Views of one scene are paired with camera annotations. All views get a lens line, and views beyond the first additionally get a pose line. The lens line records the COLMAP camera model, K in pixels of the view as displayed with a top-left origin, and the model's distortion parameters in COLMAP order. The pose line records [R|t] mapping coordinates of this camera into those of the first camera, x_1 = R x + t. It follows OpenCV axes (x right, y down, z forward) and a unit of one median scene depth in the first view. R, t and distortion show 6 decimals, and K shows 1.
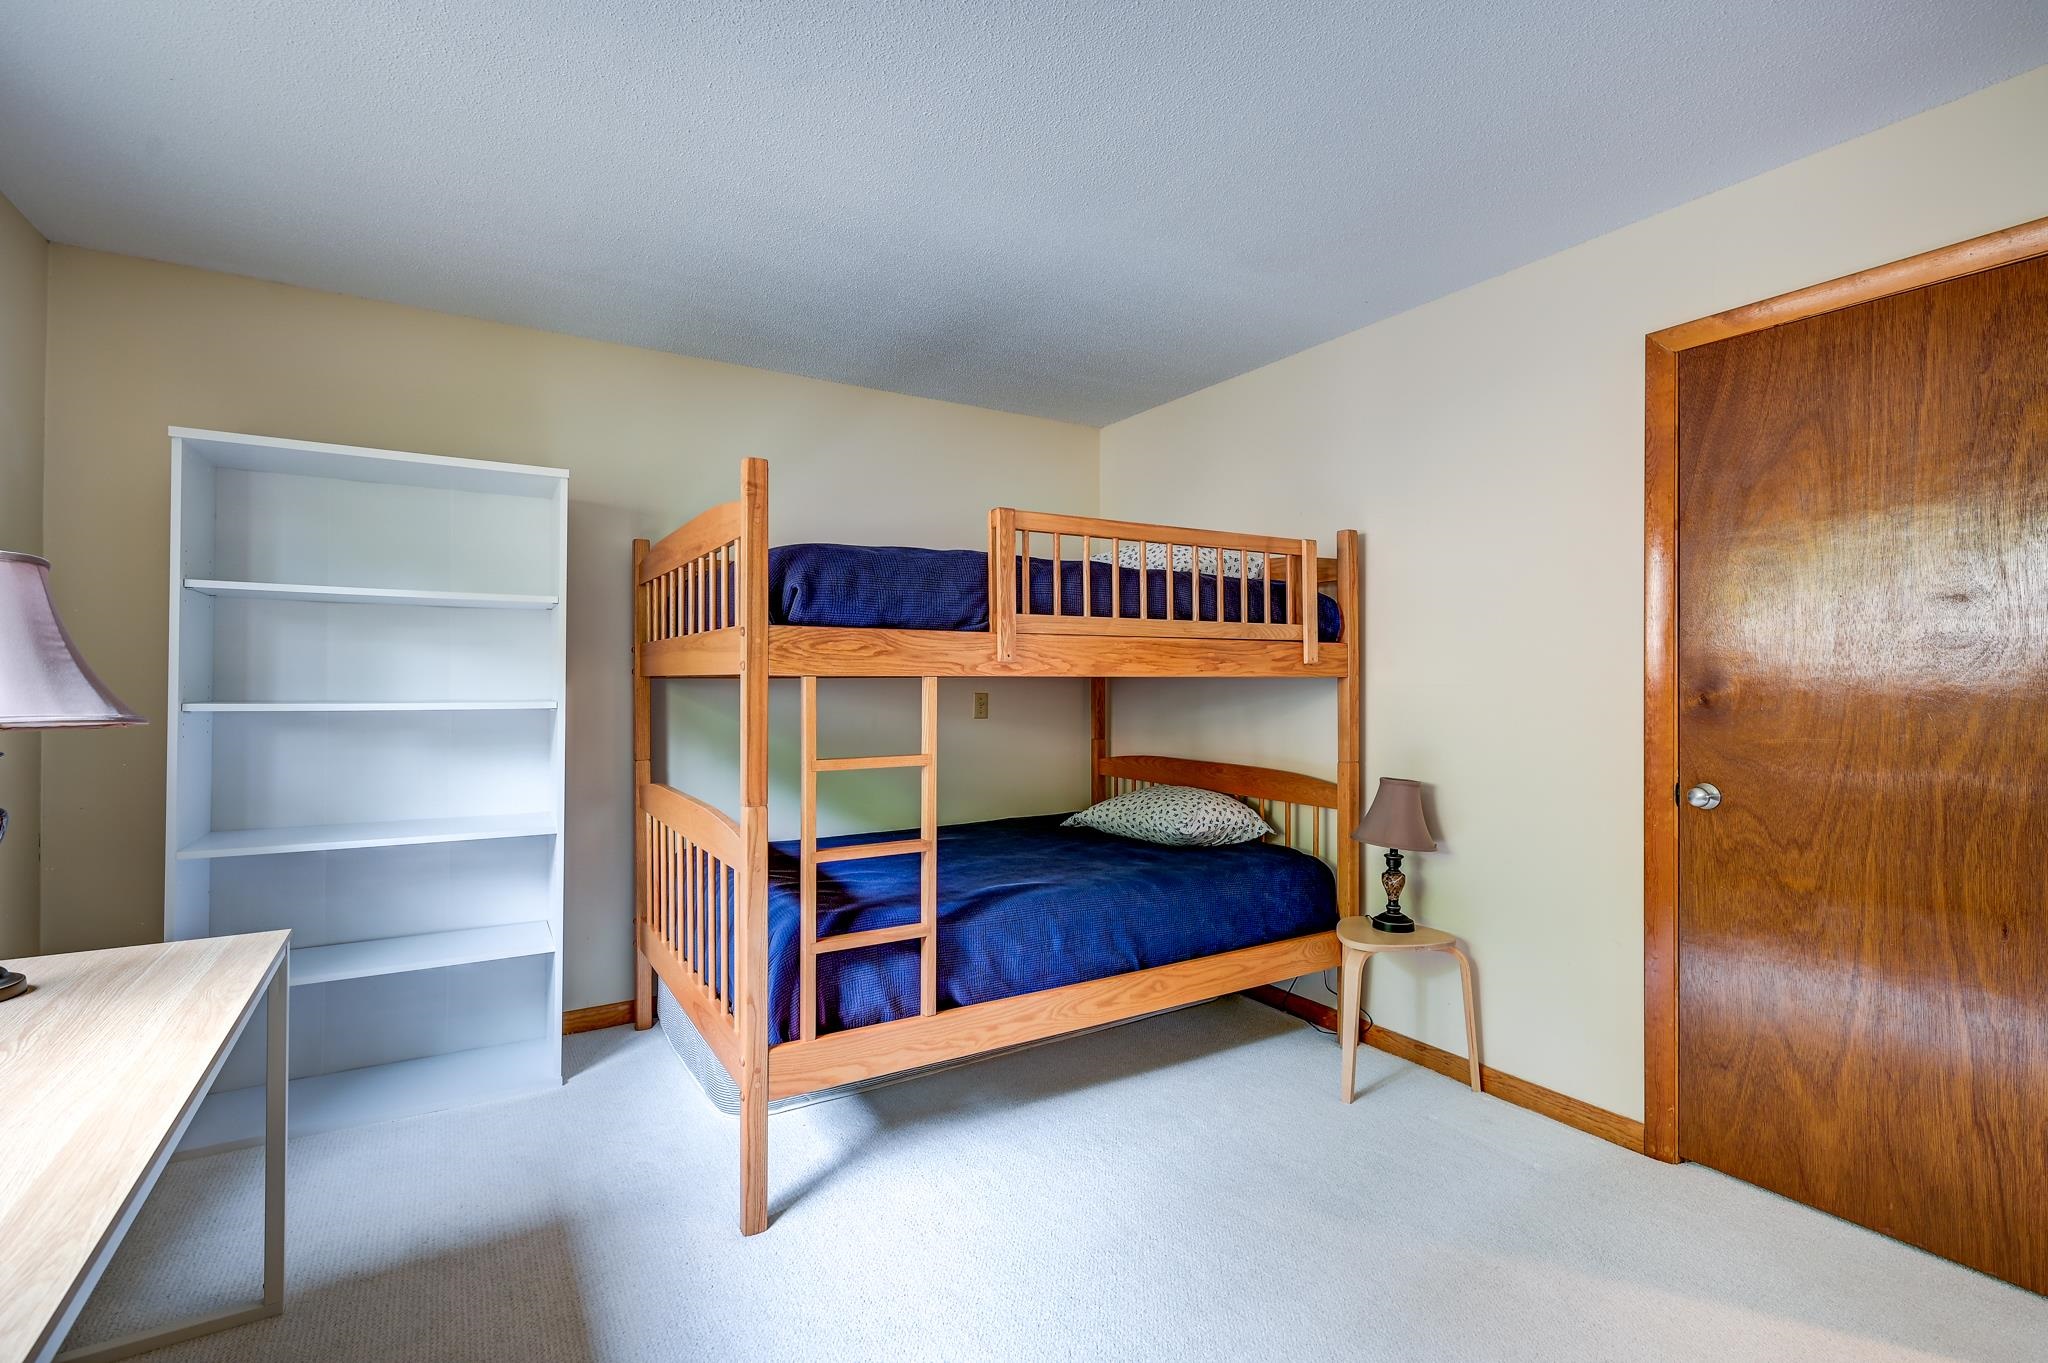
lens RADIAL K [[932.0, 0, 1028.4], [0, 932.0, 672.4], [0, 0, 1]] dist [0.001982, -0.000075]
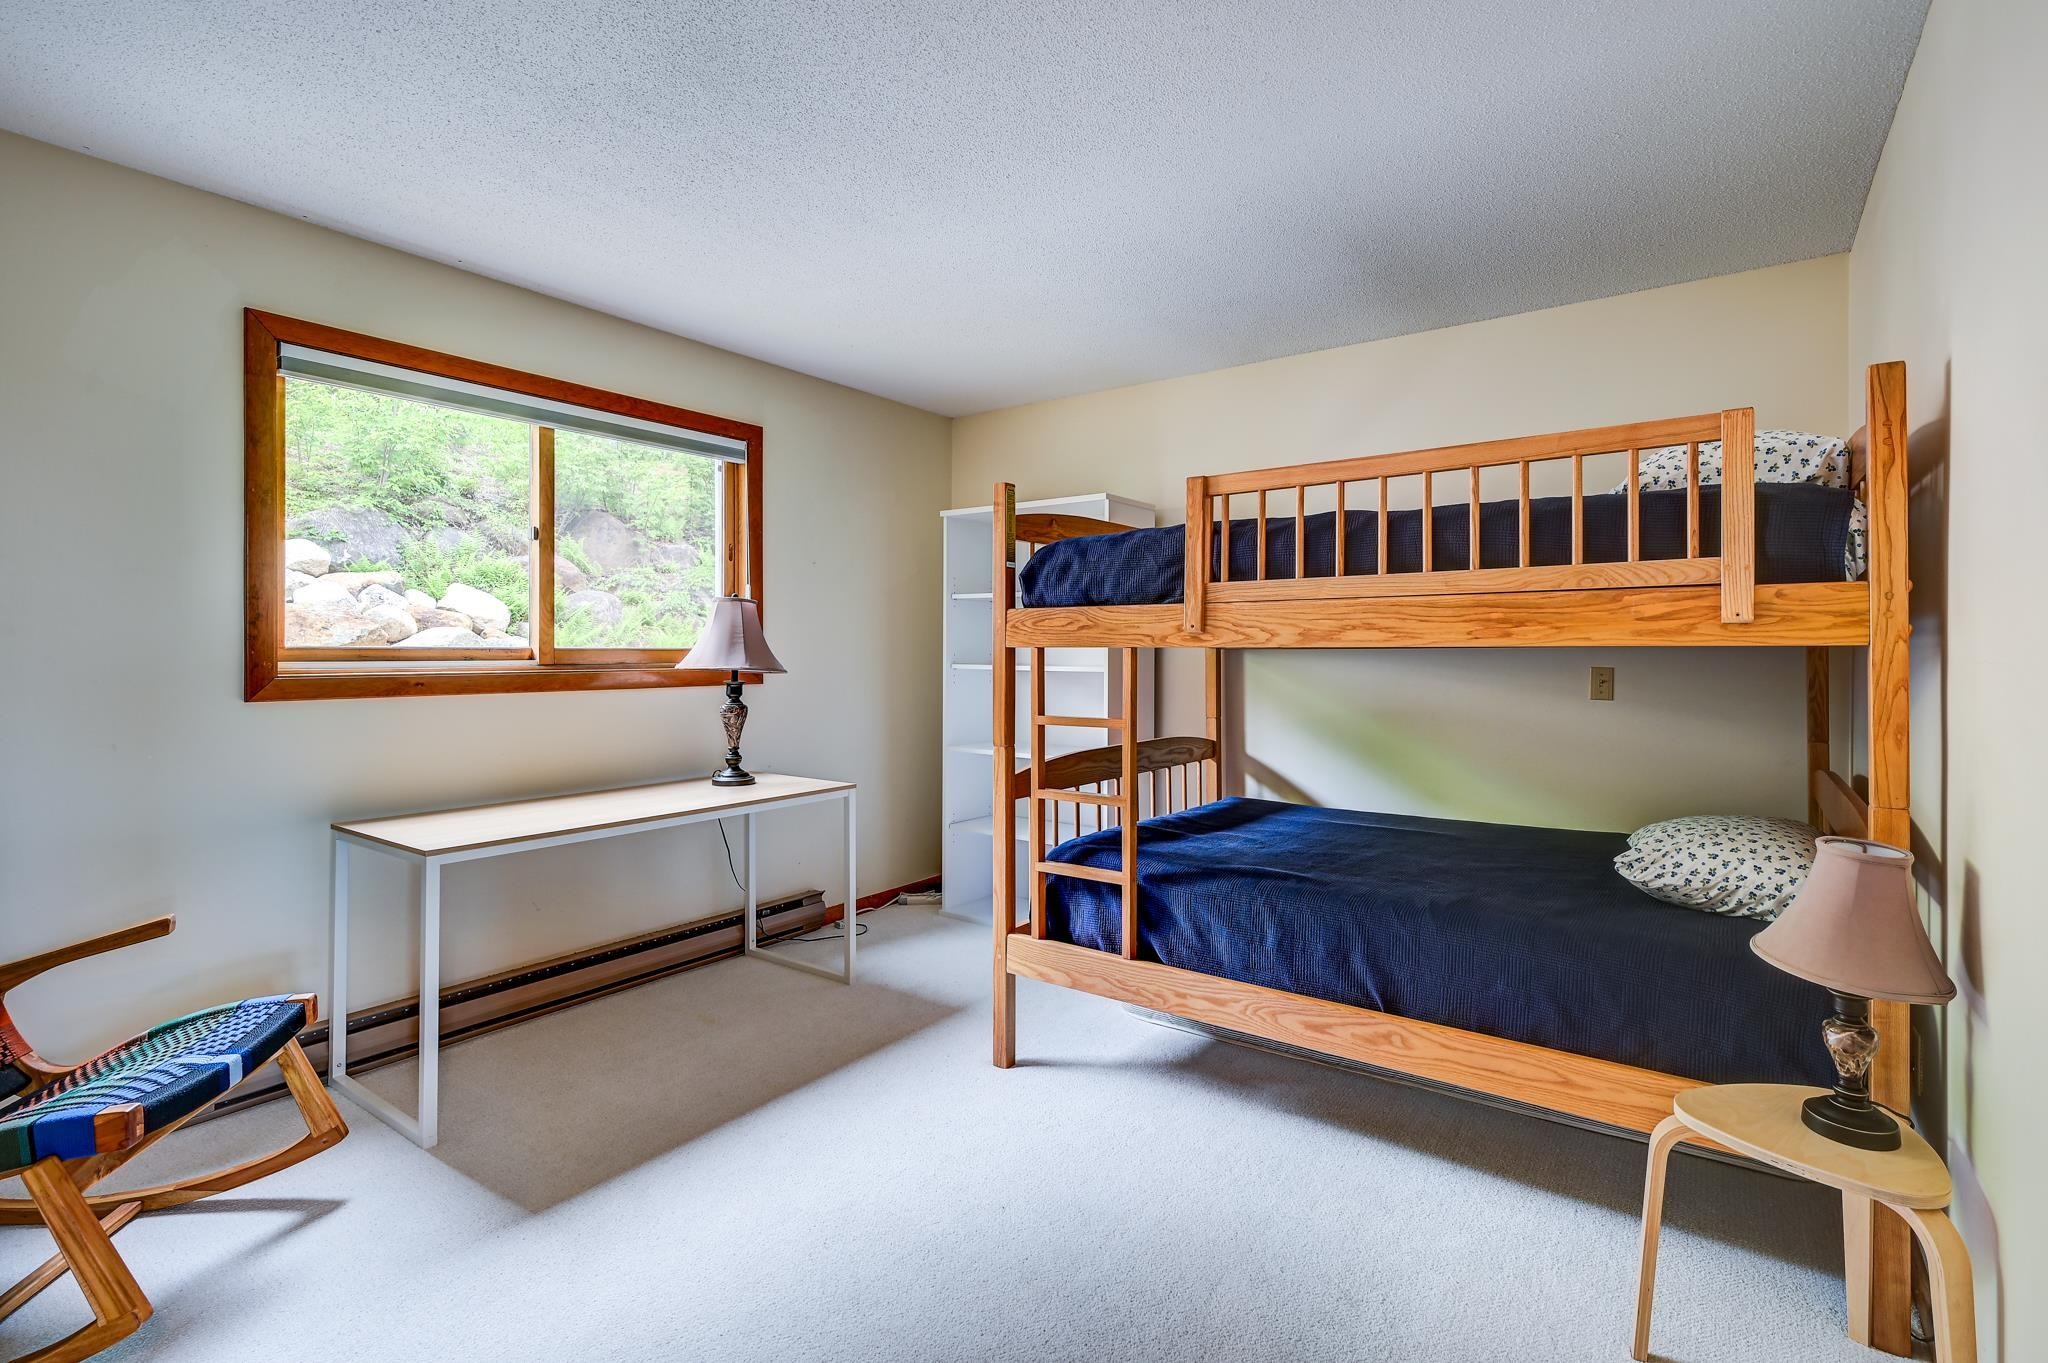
lens RADIAL K [[931.5, 0, 1045.0], [0, 931.5, 647.0], [0, 0, 1]] dist [0.000099, 0.000074]
pose [[0.396679, -0.003533, -0.917950, 0.778736], [0.008506, 0.999964, -0.000173, 0.002691], [0.917918, -0.007739, 0.396695, 0.437907]]
